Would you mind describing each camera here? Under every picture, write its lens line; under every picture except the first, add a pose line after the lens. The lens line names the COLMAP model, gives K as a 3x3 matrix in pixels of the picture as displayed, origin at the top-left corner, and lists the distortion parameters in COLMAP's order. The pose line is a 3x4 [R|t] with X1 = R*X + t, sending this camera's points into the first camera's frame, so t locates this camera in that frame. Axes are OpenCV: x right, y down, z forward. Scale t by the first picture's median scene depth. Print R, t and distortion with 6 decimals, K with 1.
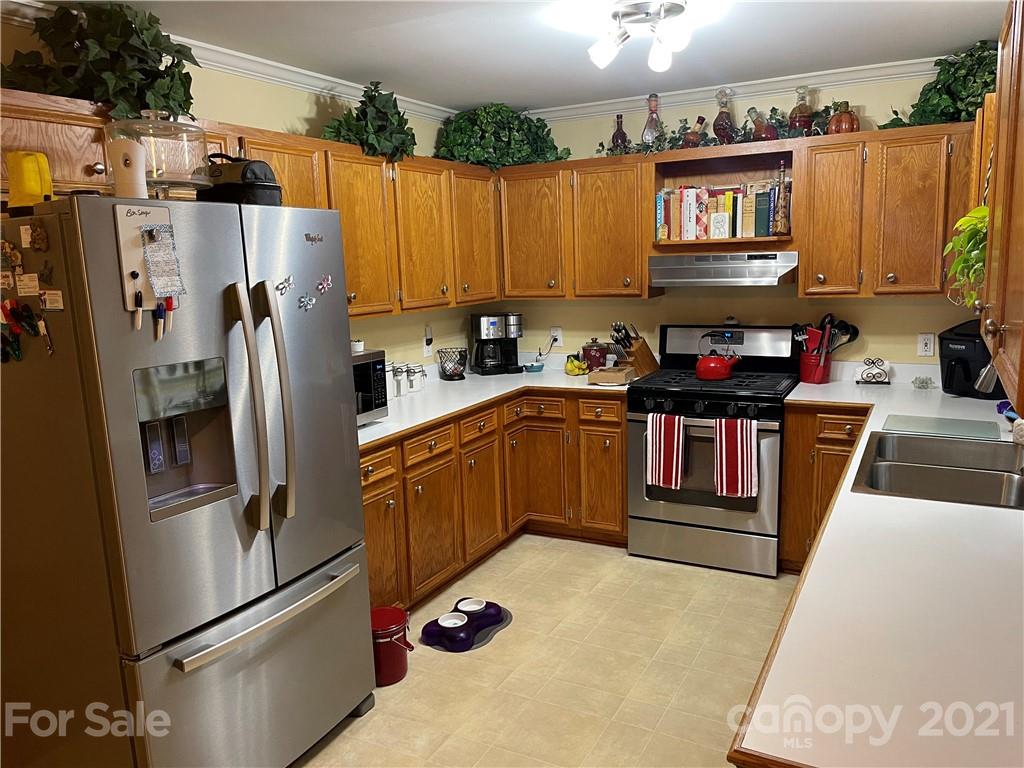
lens RADIAL K [[765.6, 0, 511.0], [0, 765.6, 385.2], [0, 0, 1]] dist [0.071724, -0.092506]
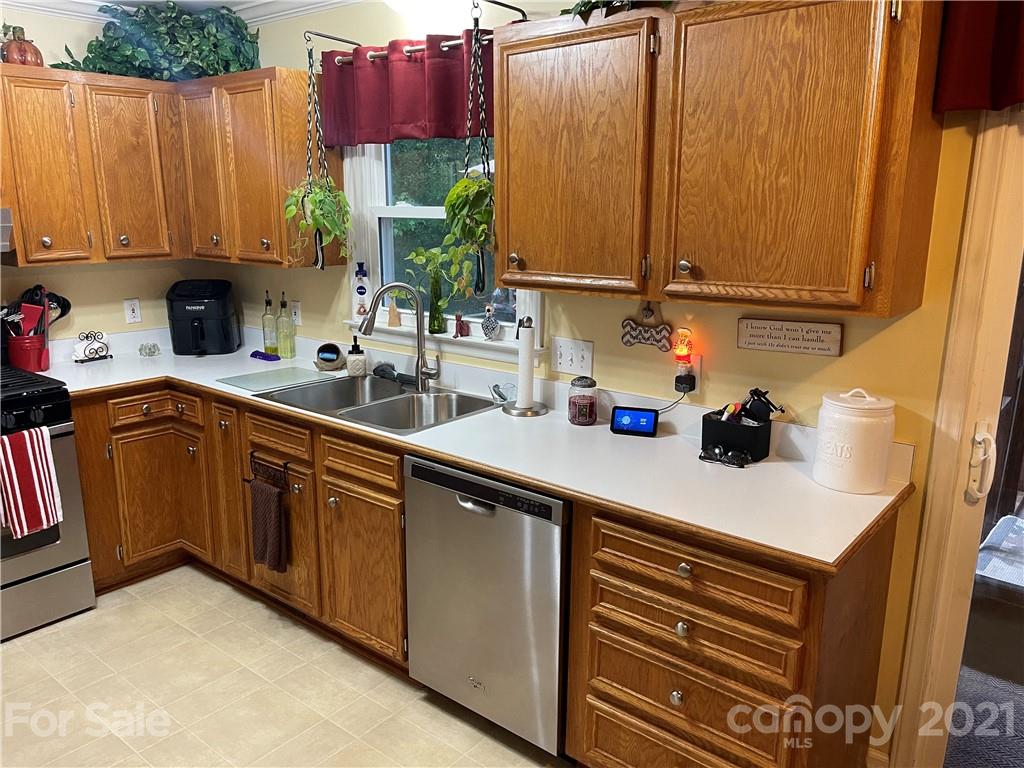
lens RADIAL K [[765.6, 0, 511.0], [0, 765.6, 379.0], [0, 0, 1]] dist [0.071724, -0.092506]
pose [[0.209651, -0.183543, 0.960395, -0.316608], [0.153836, 0.976183, 0.152978, -0.046706], [-0.965599, 0.115671, 0.232893, 0.351774]]
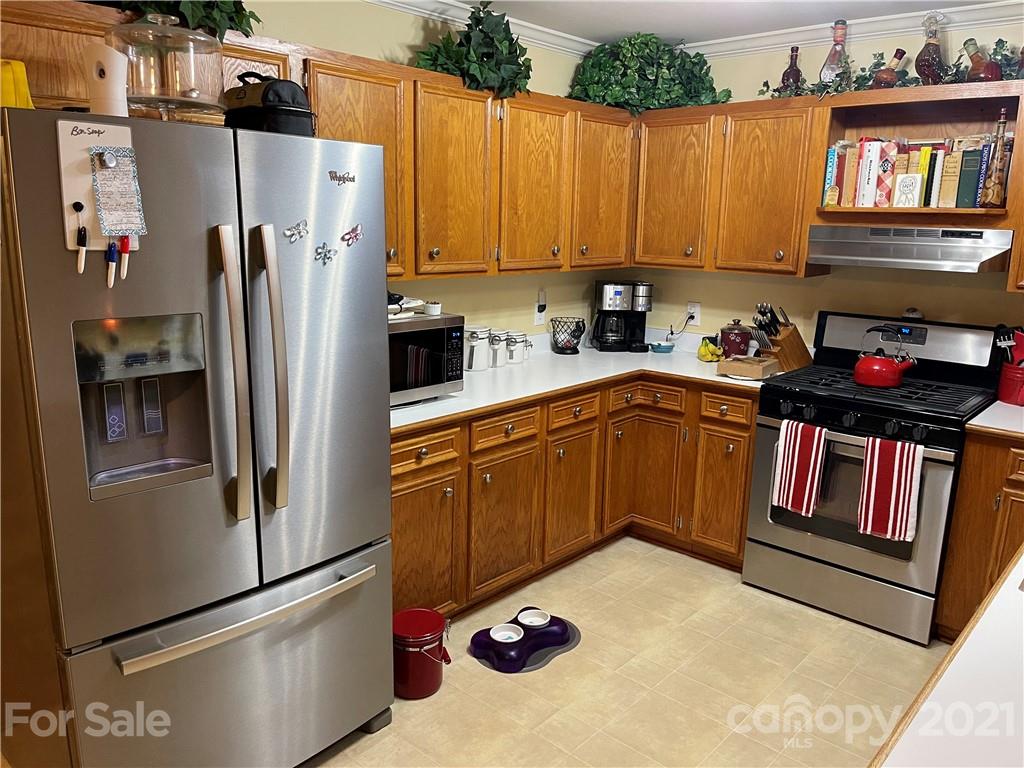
lens RADIAL K [[765.6, 0, 514.8], [0, 765.6, 384.2], [0, 0, 1]] dist [0.071724, -0.092506]
pose [[0.968870, 0.104869, -0.224264, 0.086472], [-0.093595, 0.993779, 0.060356, -0.023831], [0.229198, -0.037488, 0.972658, 0.146652]]
